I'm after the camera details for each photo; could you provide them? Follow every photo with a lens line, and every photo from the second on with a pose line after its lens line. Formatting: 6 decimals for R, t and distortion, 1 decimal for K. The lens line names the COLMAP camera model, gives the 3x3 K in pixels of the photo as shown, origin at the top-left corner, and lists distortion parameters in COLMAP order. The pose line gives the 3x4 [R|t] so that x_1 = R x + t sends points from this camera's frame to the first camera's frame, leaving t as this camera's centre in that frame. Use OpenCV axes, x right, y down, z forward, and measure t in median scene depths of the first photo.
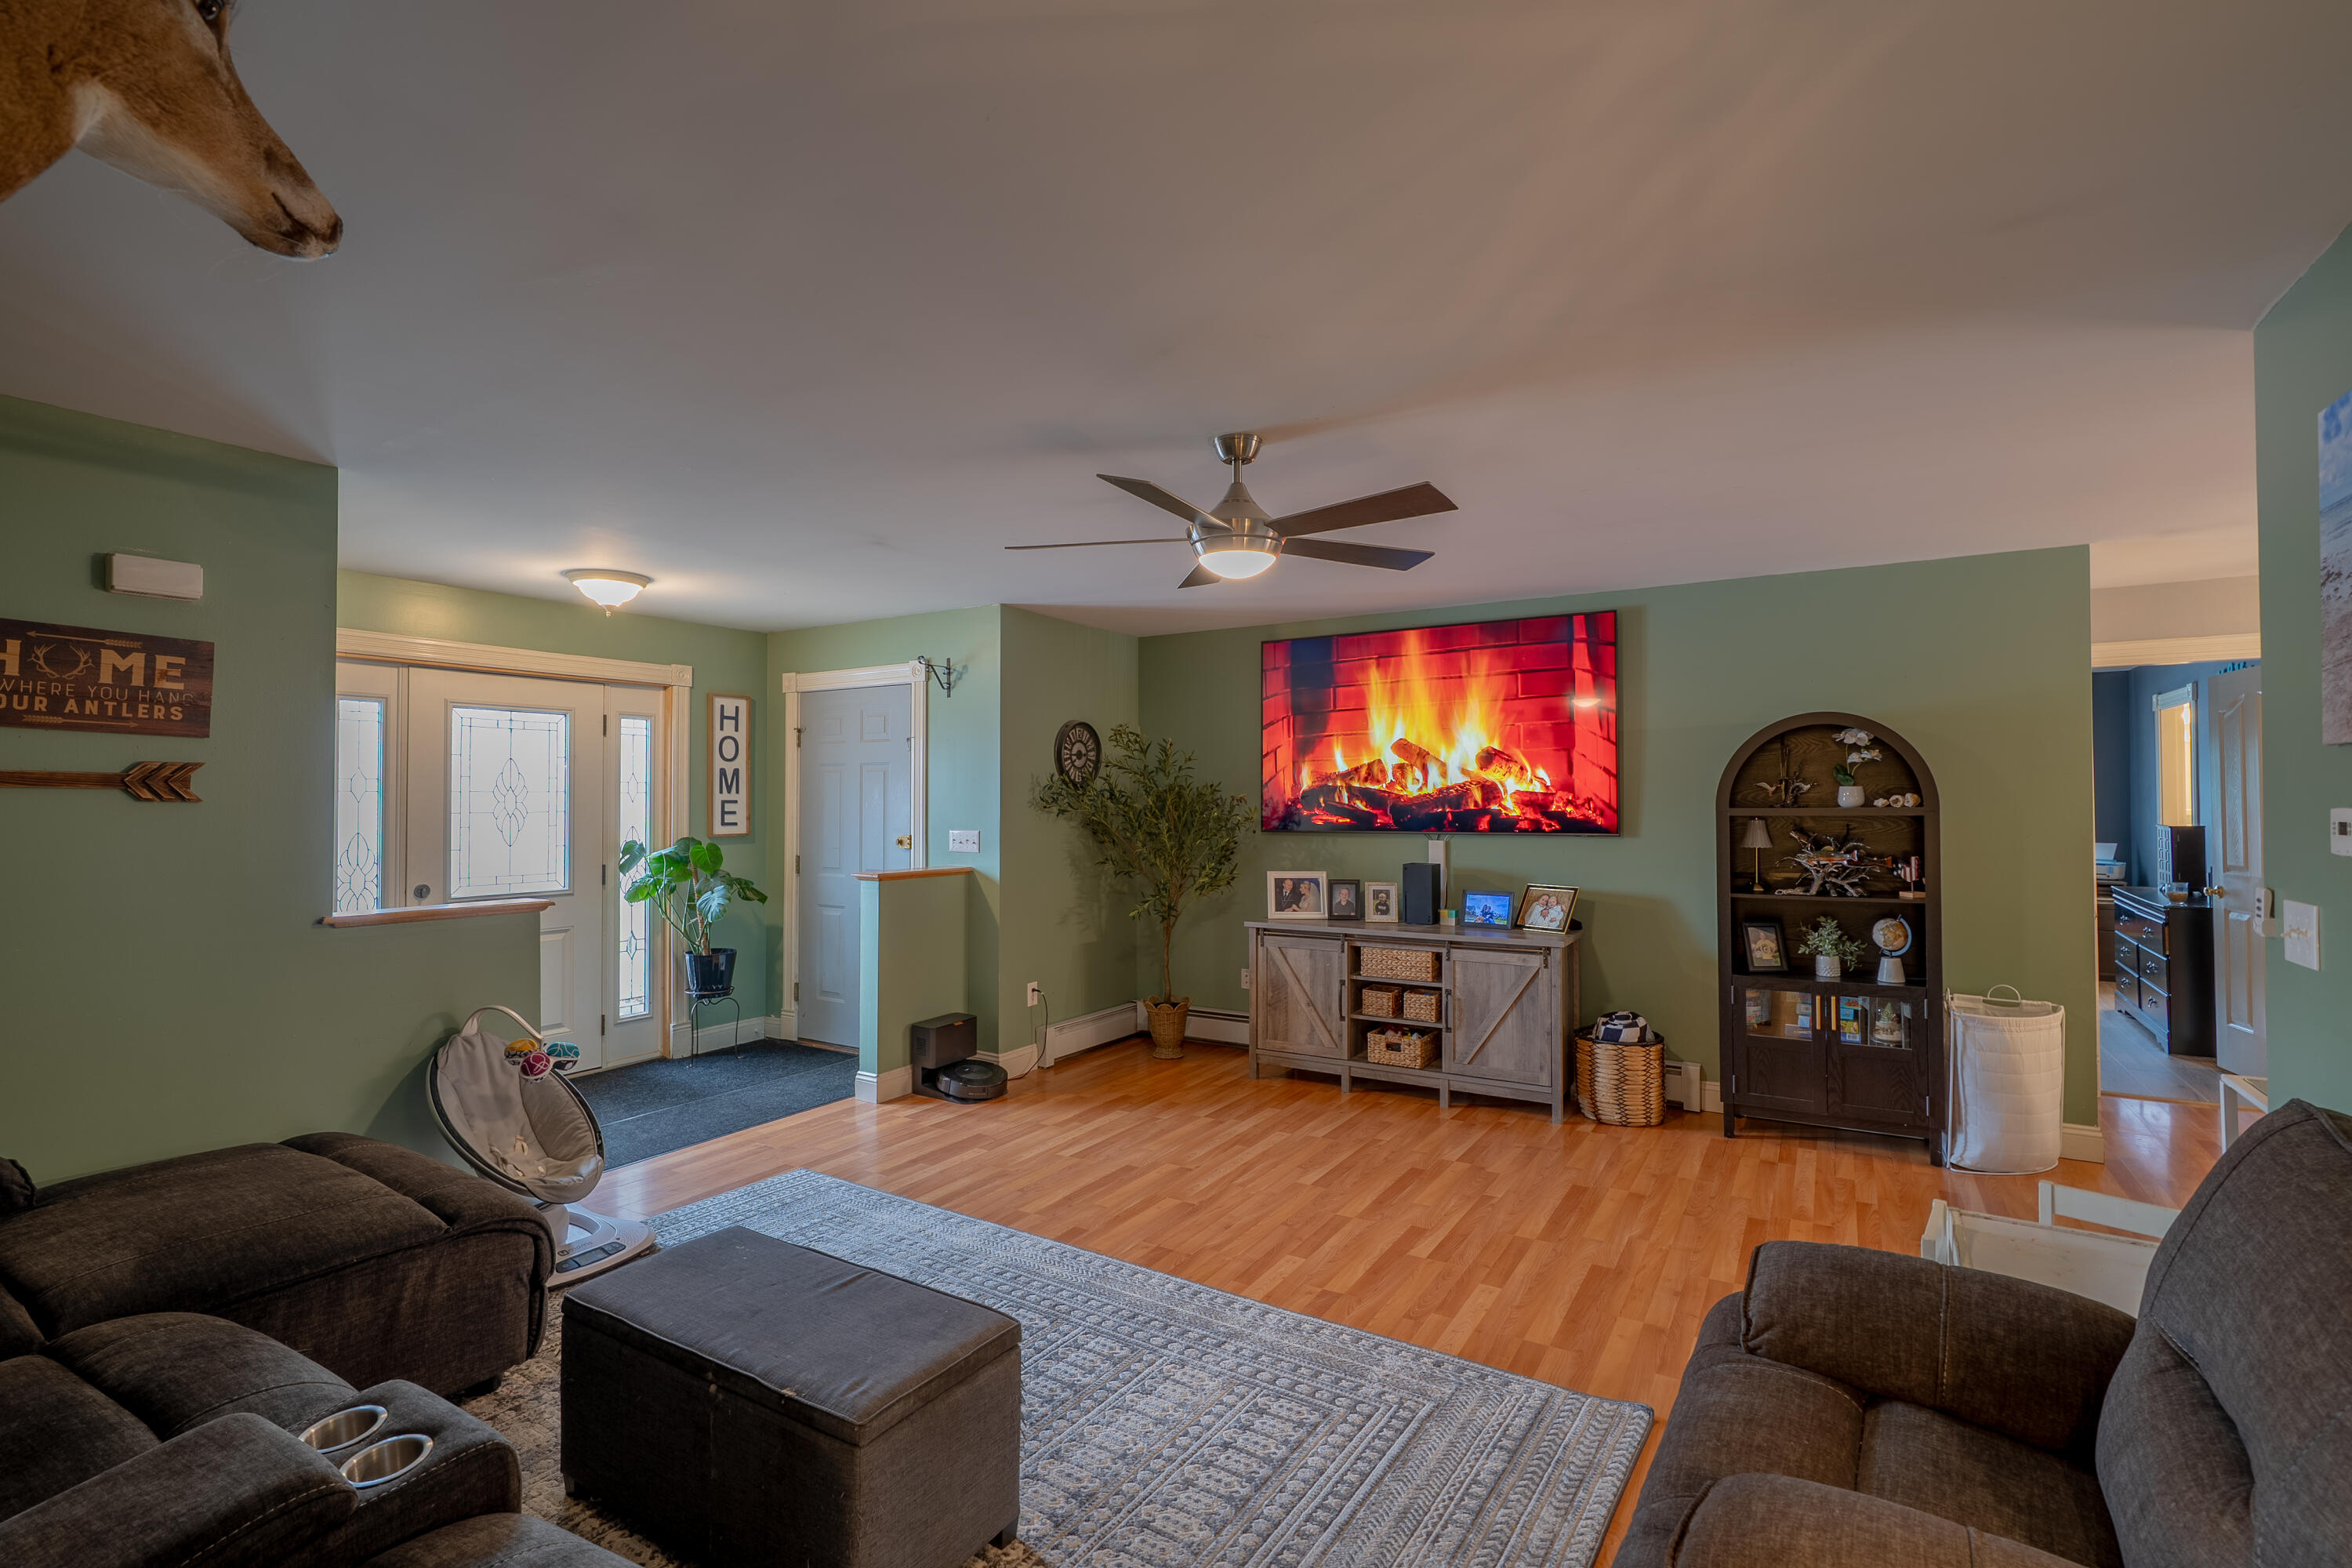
lens RADIAL K [[1060.4, 0, 1163.1], [0, 1060.4, 775.4], [0, 0, 1]] dist [-0.005108, 0.003119]
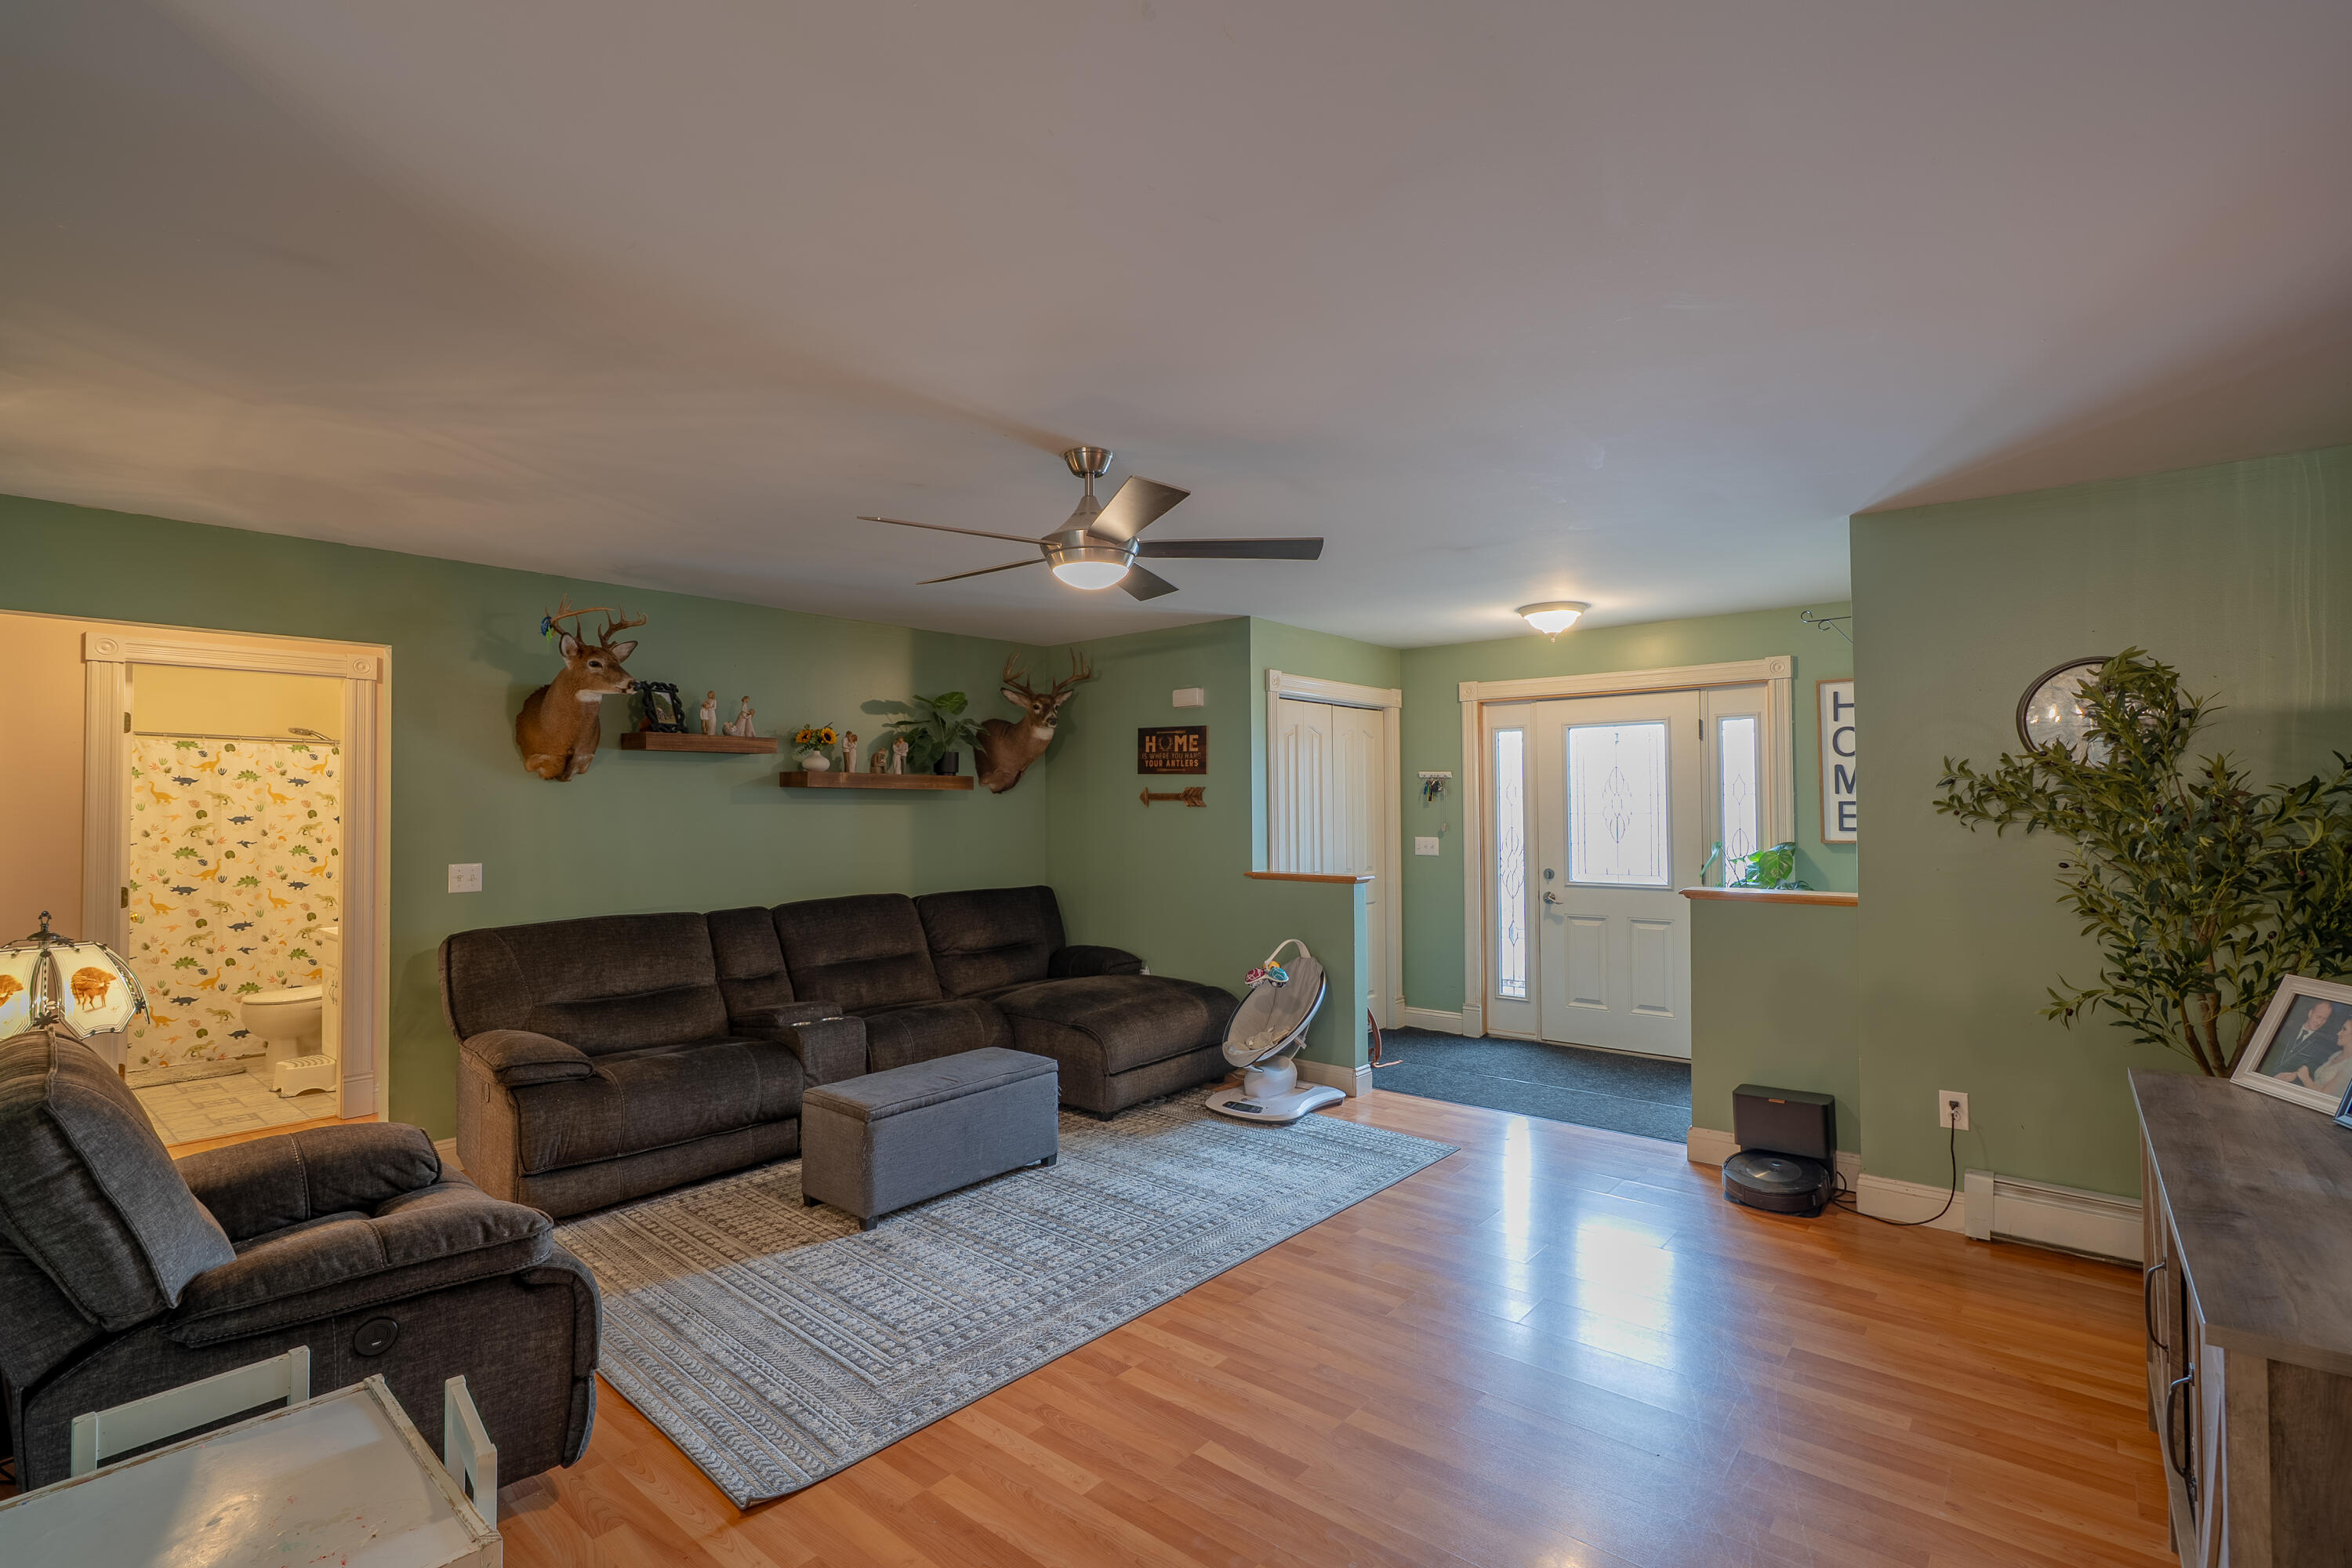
lens RADIAL K [[1060.4, 0, 1192.1], [0, 1060.4, 791.3], [0, 0, 1]] dist [-0.005108, 0.003119]
pose [[-0.121512, -0.012367, -0.992513, 0.591294], [0.030415, 0.999406, -0.016177, 0.015166], [0.992124, -0.032153, -0.121063, 0.679664]]
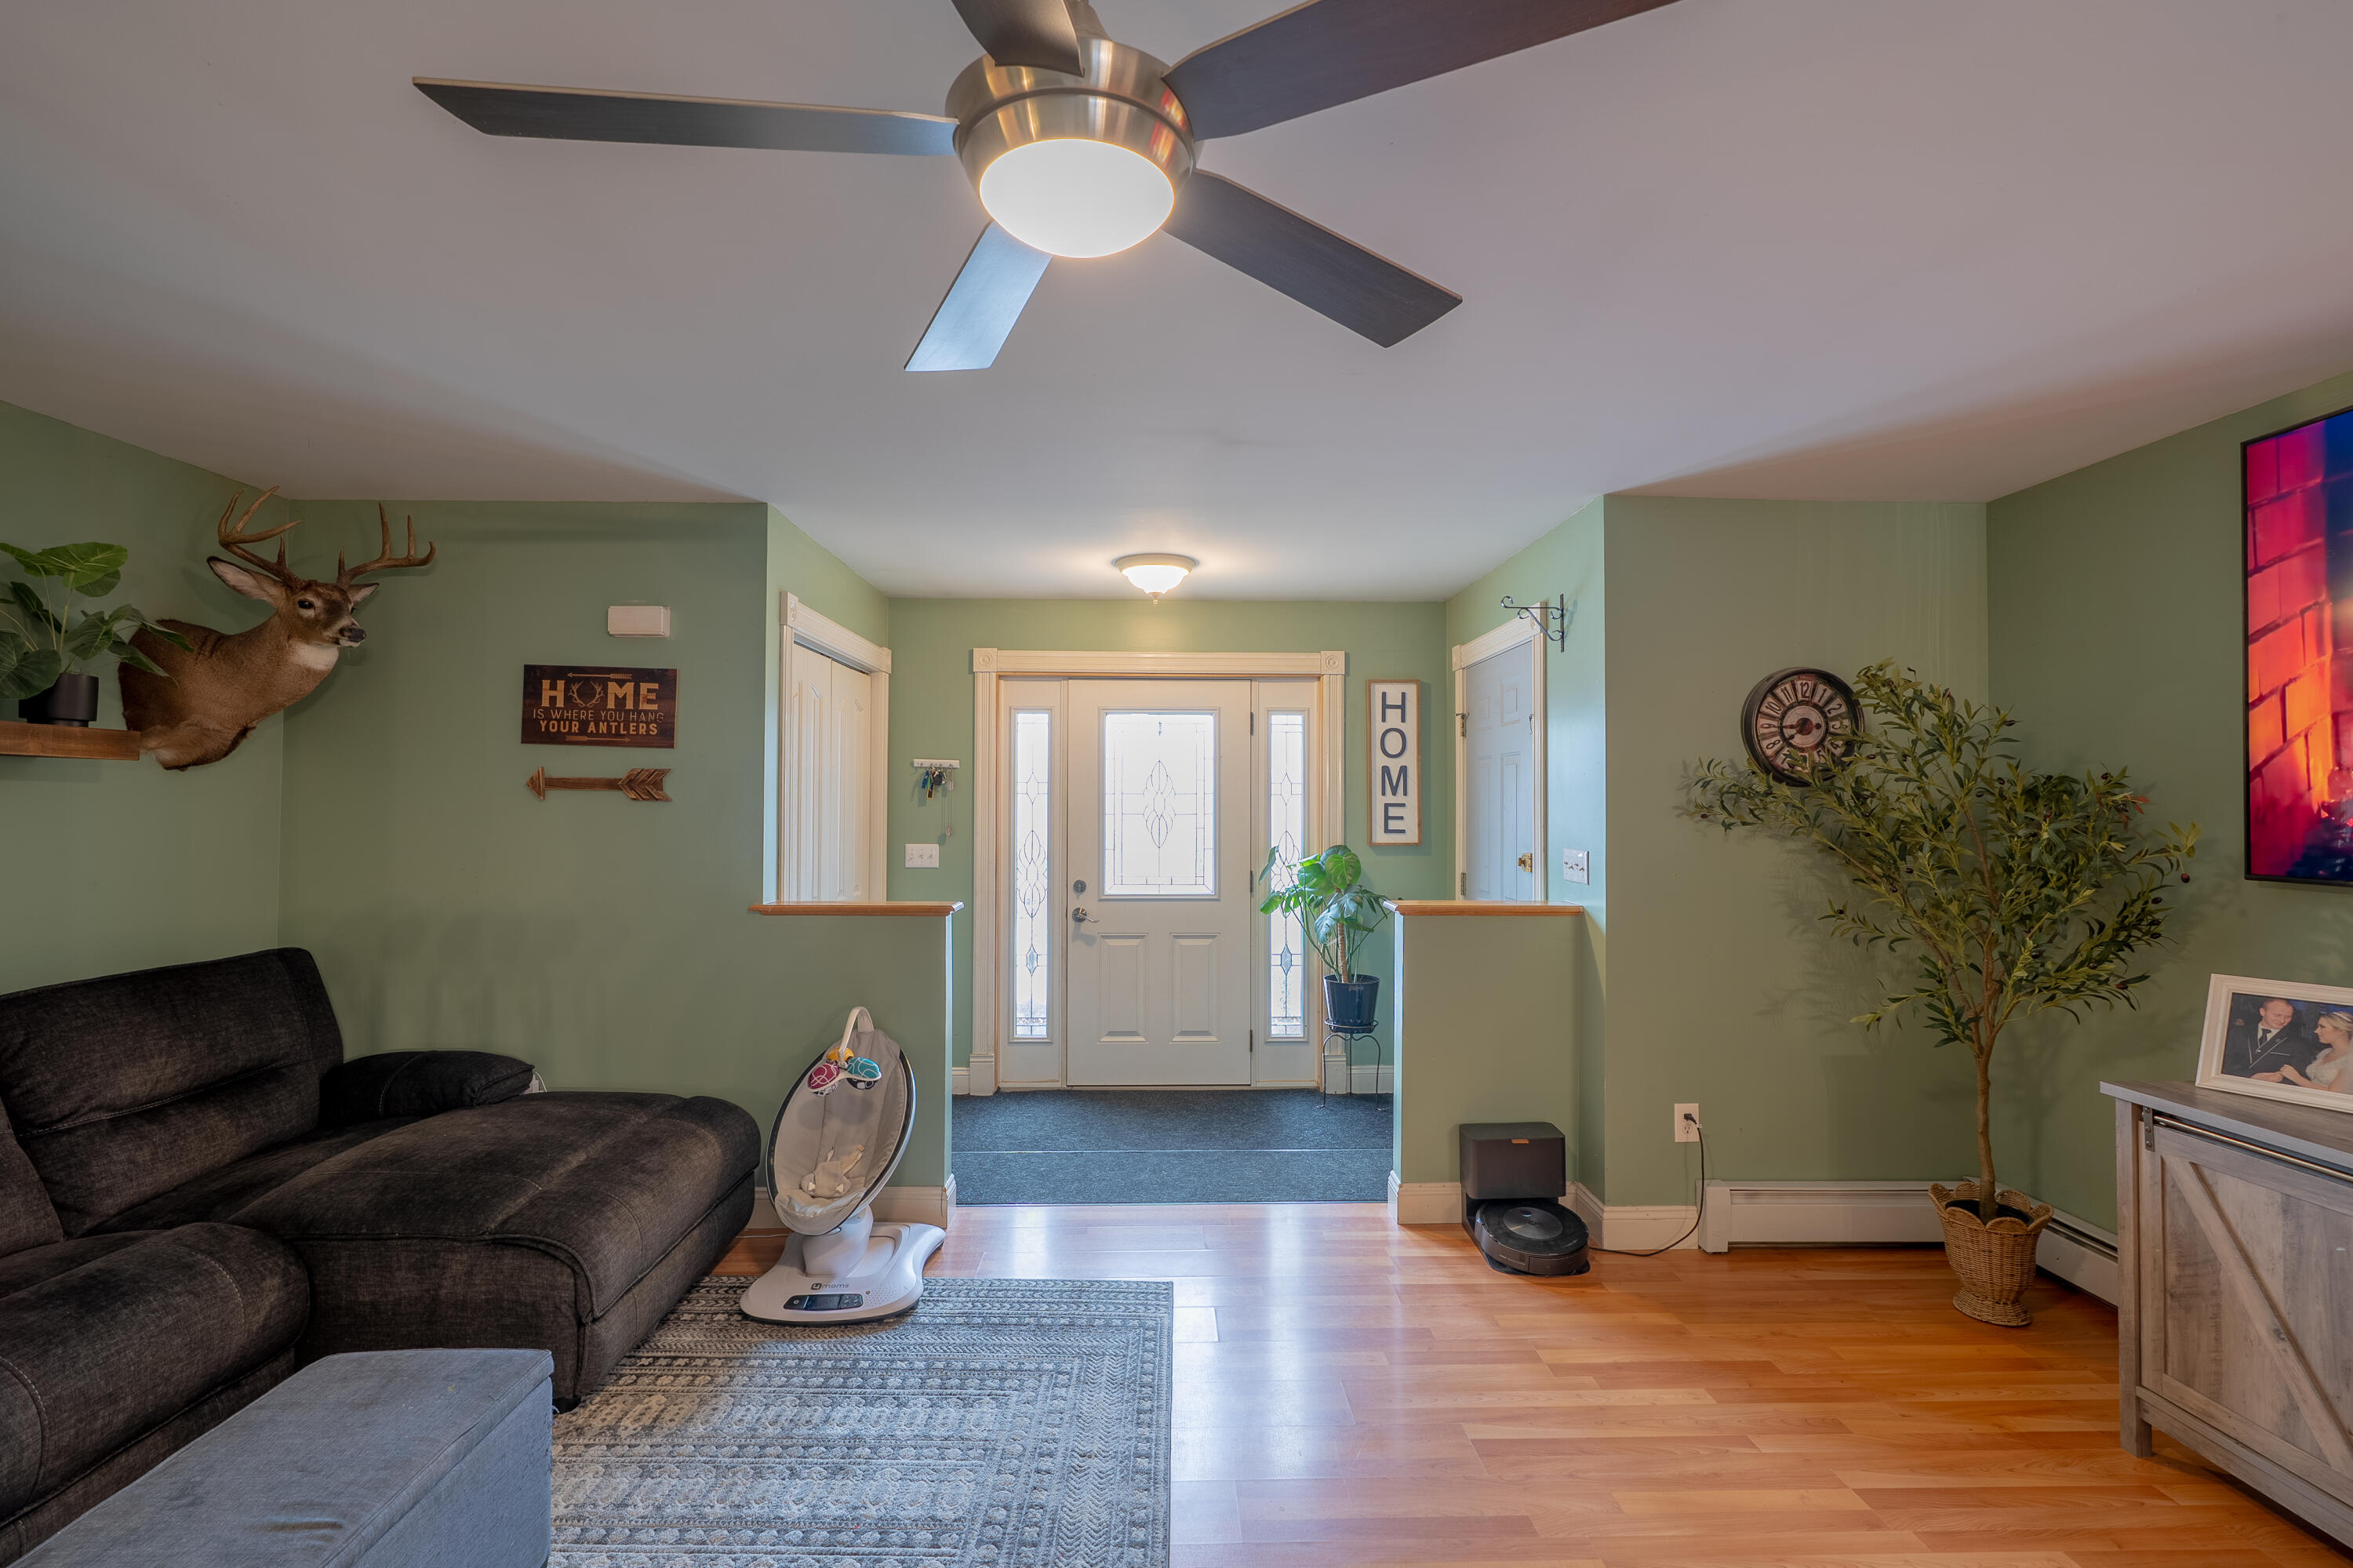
lens RADIAL K [[1060.8, 0, 1184.5], [0, 1060.8, 776.7], [0, 0, 1]] dist [-0.005108, 0.003119]
pose [[0.558906, -0.017551, -0.829045, 0.238209], [0.014996, 0.999826, -0.011056, 0.010606], [0.829095, -0.006253, 0.559072, 0.452692]]
